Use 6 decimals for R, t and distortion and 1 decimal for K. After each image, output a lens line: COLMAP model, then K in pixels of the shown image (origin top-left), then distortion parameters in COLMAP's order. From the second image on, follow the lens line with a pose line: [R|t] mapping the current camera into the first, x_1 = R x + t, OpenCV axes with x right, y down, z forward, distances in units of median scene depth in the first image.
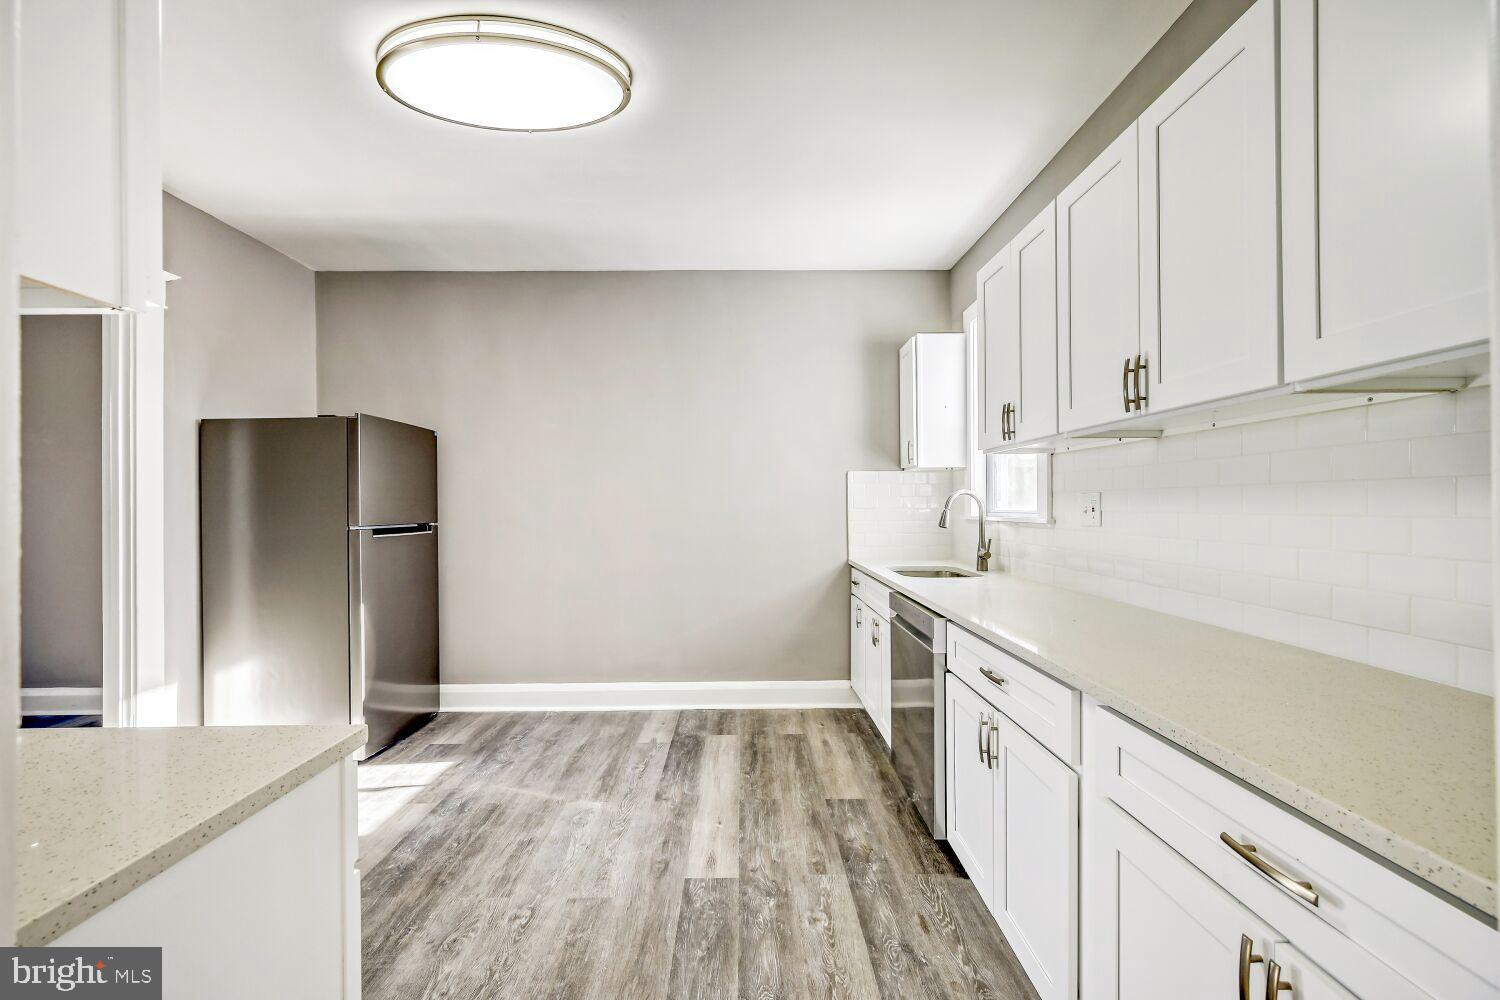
lens RADIAL K [[591.5, 0, 753.7], [0, 591.5, 503.7], [0, 0, 1]] dist [0.000714, 0.000055]
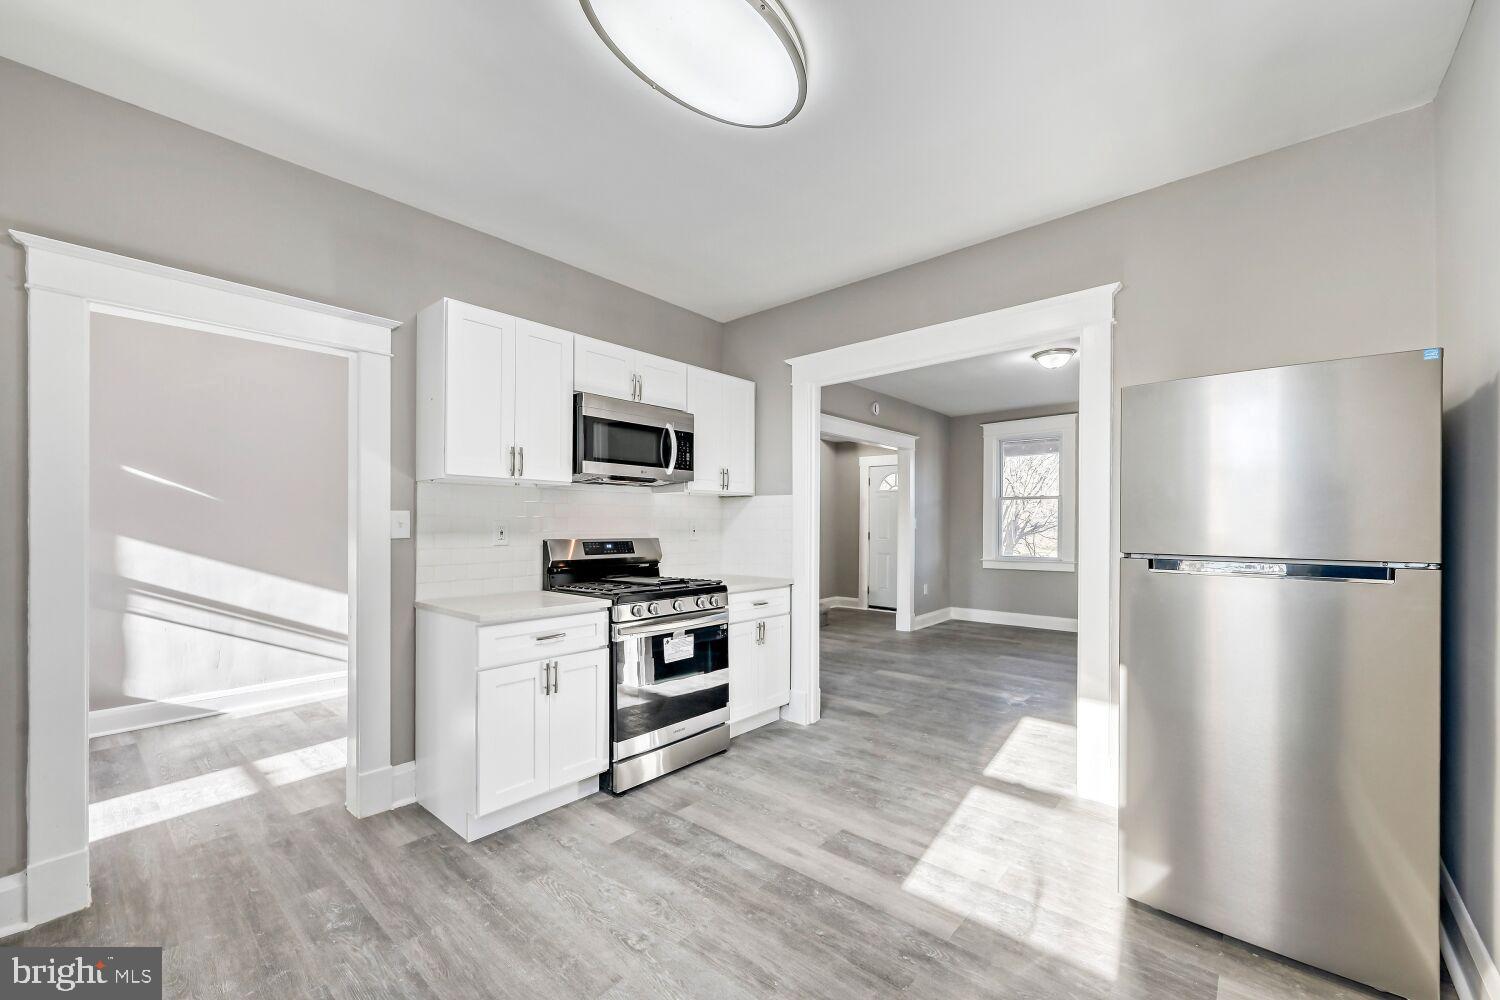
lens RADIAL K [[597.6, 0, 747.7], [0, 597.6, 523.6], [0, 0, 1]] dist [-0.000084, 0.000042]
pose [[-0.669184, 0.004303, -0.743085, 0.159465], [0.004339, 0.999989, 0.001883, 0.002027], [0.743084, -0.001965, -0.669195, 1.300873]]
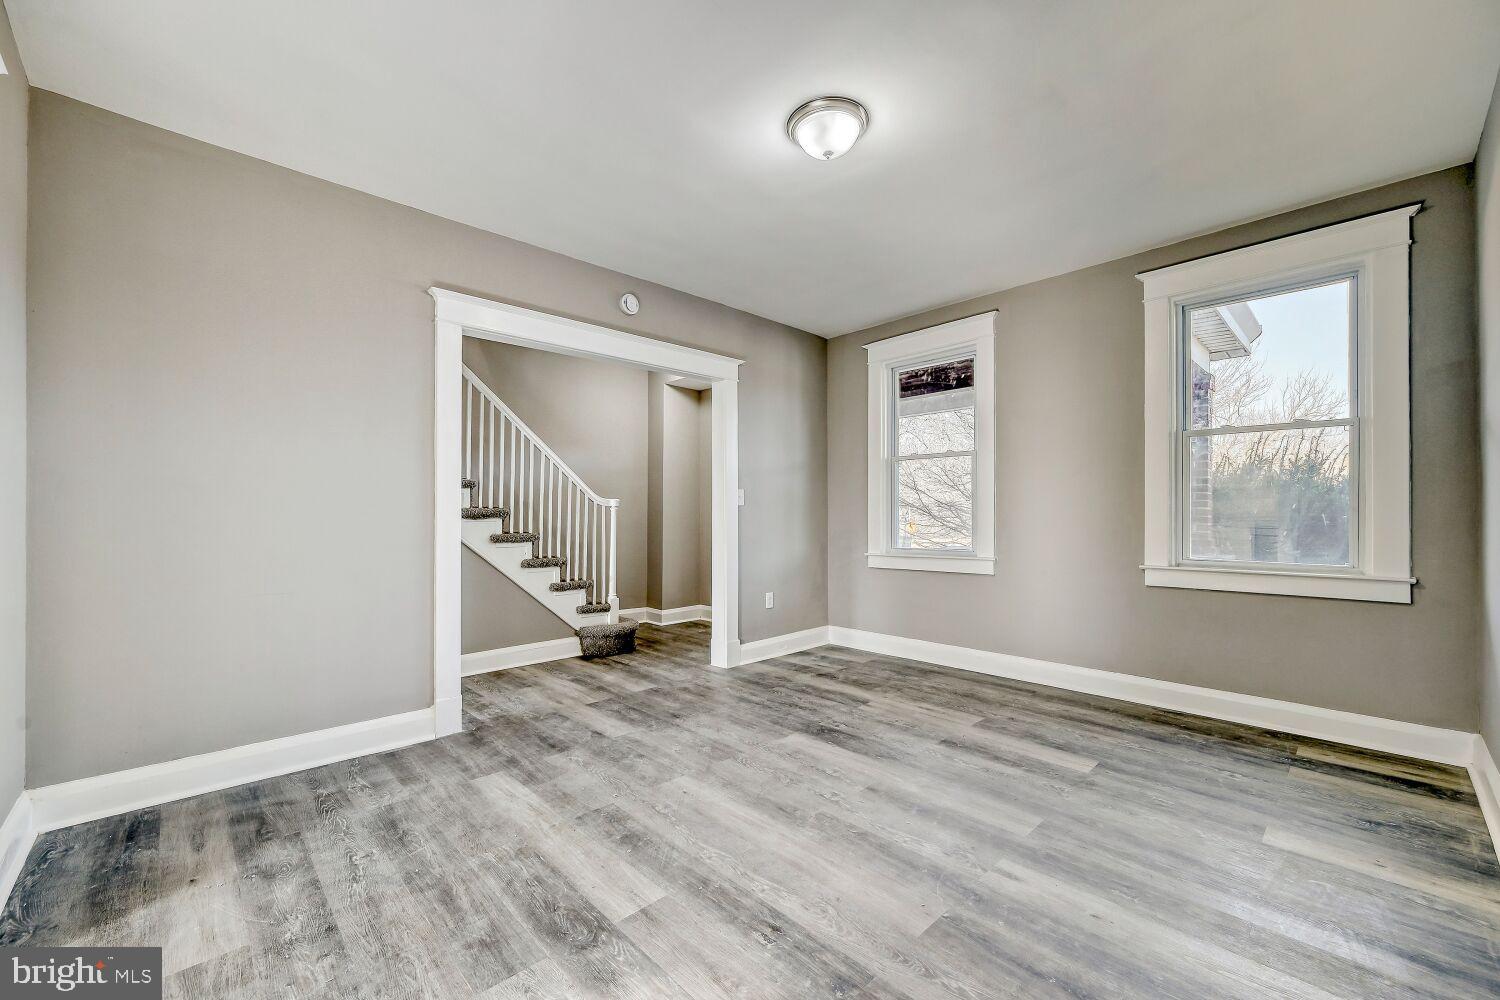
lens RADIAL K [[586.4, 0, 749.2], [0, 586.4, 514.0], [0, 0, 1]] dist [0.000251, 0.000094]
pose [[-0.741227, 0.004887, -0.671237, -1.301804], [0.009055, 0.999955, -0.002718, 0.066438], [0.671193, -0.008092, -0.741238, 1.321493]]
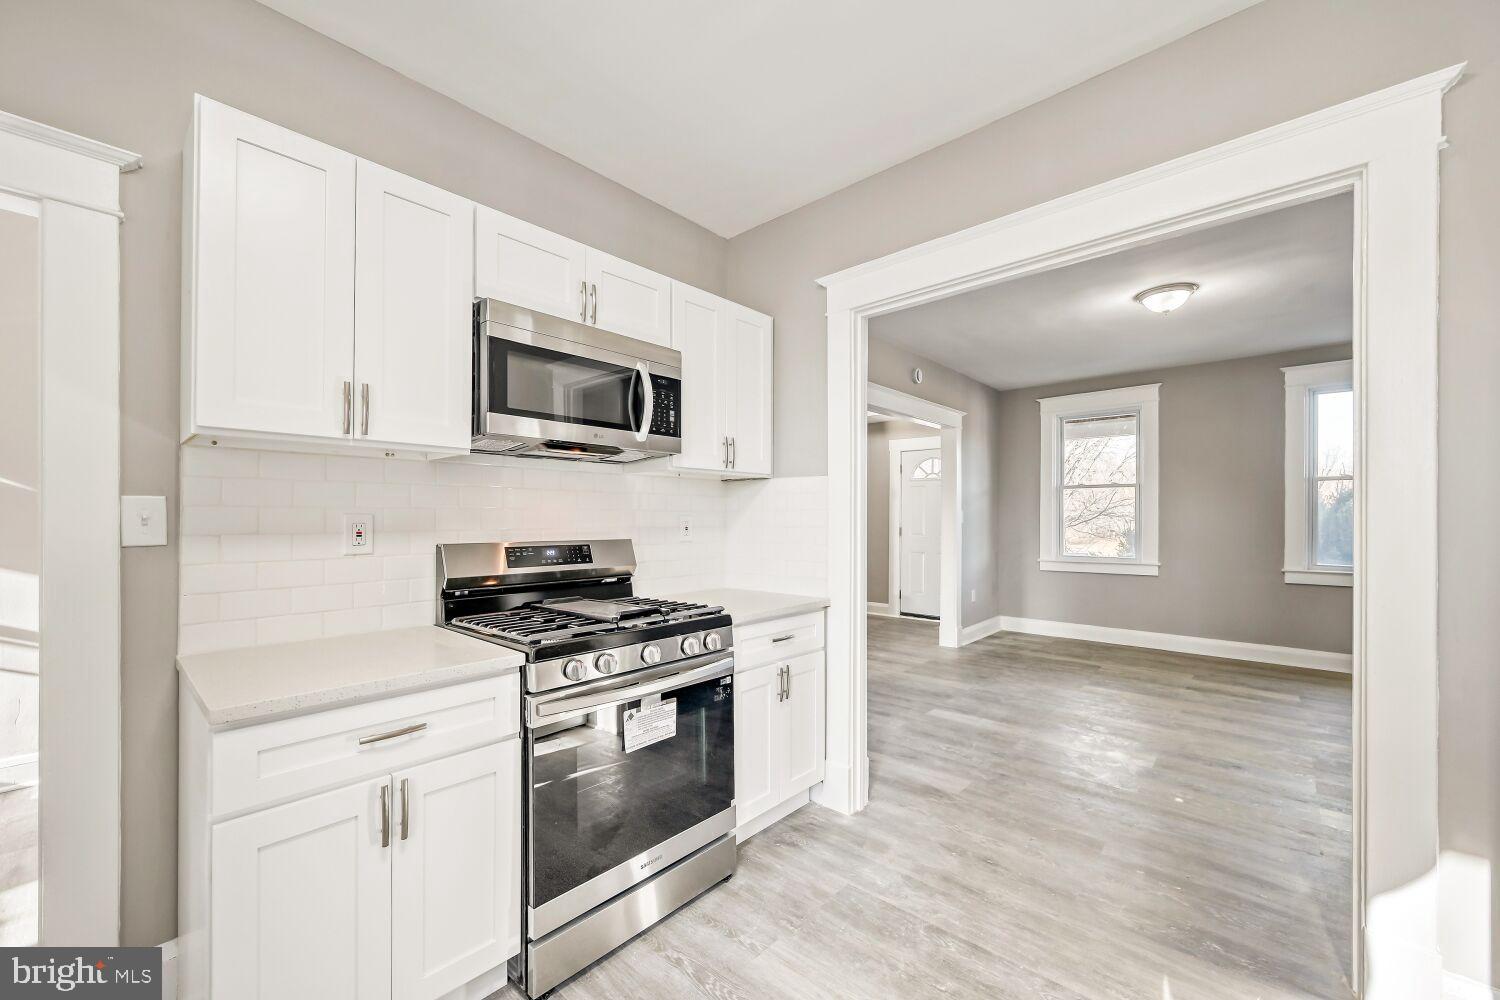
lens RADIAL K [[583.0, 0, 737.8], [0, 583.0, 516.4], [0, 0, 1]] dist [-0.001380, -0.000061]
pose [[-0.694639, 0.004008, -0.719348, -0.208161], [0.006006, 0.999982, -0.000228, 0.002283], [0.719334, -0.004478, -0.694650, 0.959367]]
